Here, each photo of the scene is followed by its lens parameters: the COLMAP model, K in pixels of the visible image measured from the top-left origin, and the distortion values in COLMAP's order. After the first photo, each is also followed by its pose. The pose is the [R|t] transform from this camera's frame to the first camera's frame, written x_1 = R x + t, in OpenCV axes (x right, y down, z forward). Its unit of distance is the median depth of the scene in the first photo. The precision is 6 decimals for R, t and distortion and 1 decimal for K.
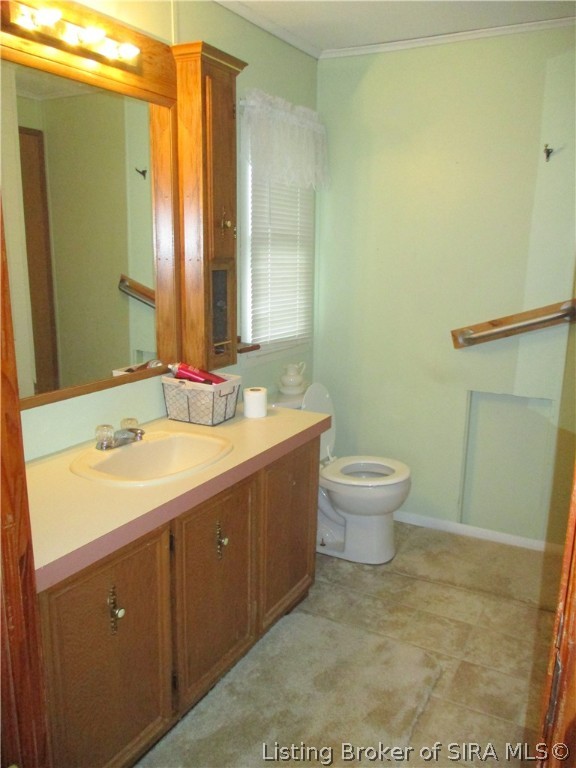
lens RADIAL K [[628.1, 0, 288.1], [0, 628.1, 383.0], [0, 0, 1]] dist [-0.081282, 0.038618]
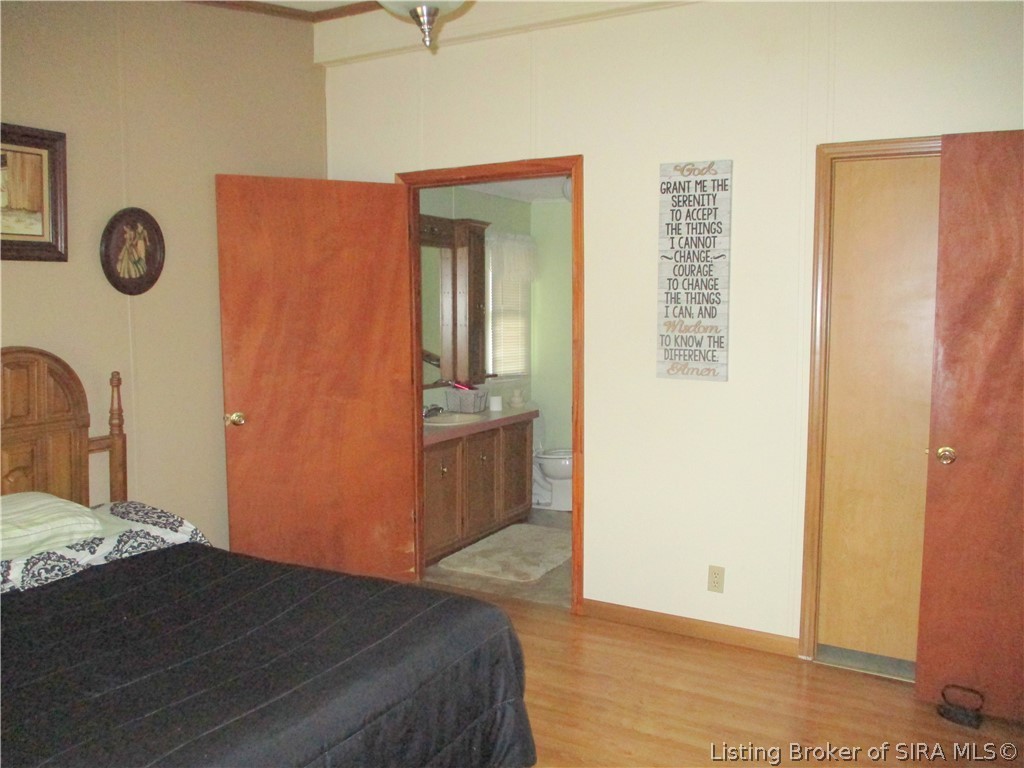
lens RADIAL K [[837.4, 0, 513.1], [0, 837.4, 387.9], [0, 0, 1]] dist [-0.081282, 0.038618]
pose [[0.999929, -0.011273, -0.003824, 0.006661], [0.010755, 0.993226, -0.115703, 0.239191], [0.005102, 0.115653, 0.993277, -1.253244]]
